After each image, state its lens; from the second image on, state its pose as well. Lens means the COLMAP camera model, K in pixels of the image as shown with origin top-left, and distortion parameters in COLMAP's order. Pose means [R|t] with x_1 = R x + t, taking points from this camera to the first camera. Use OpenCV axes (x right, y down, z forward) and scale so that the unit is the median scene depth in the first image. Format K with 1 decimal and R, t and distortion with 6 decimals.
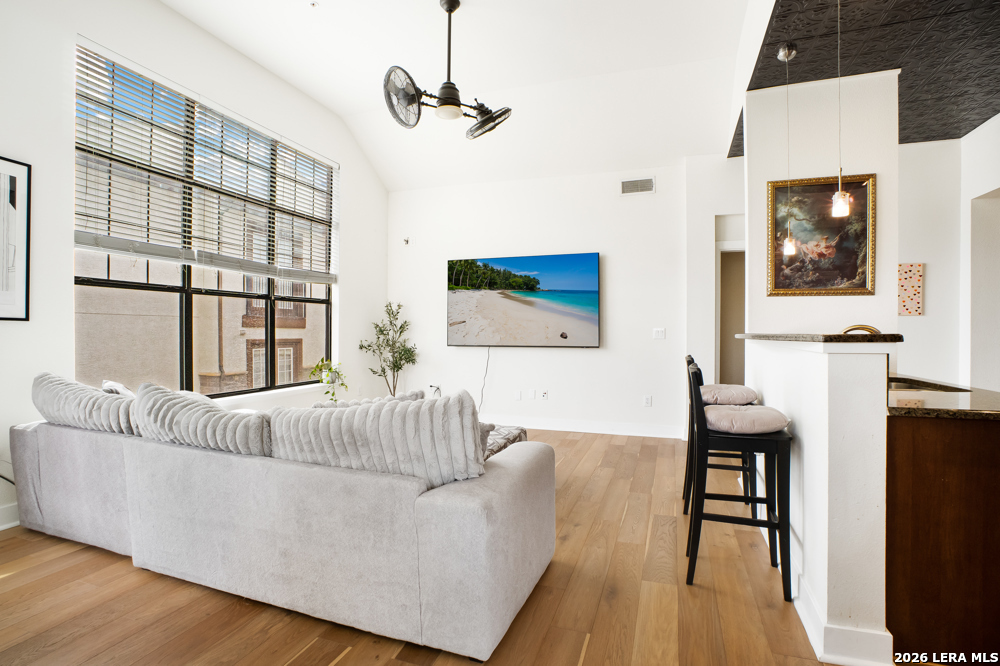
lens RADIAL K [[481.9, 0, 503.8], [0, 481.9, 337.4], [0, 0, 1]] dist [-0.070507, 0.025625]
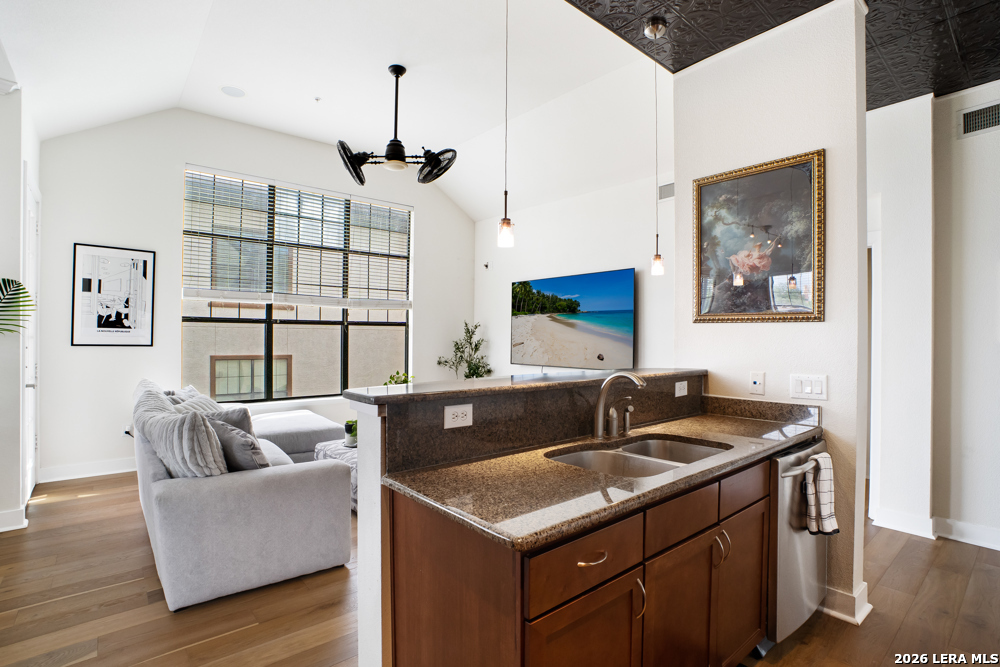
lens RADIAL K [[481.9, 0, 503.8], [0, 481.9, 337.9], [0, 0, 1]] dist [-0.070507, 0.025625]
pose [[0.866857, 0.005176, -0.498530, 0.672745], [-0.011286, 0.999894, -0.009243, -0.049729], [0.498429, 0.013639, 0.866823, 0.136274]]
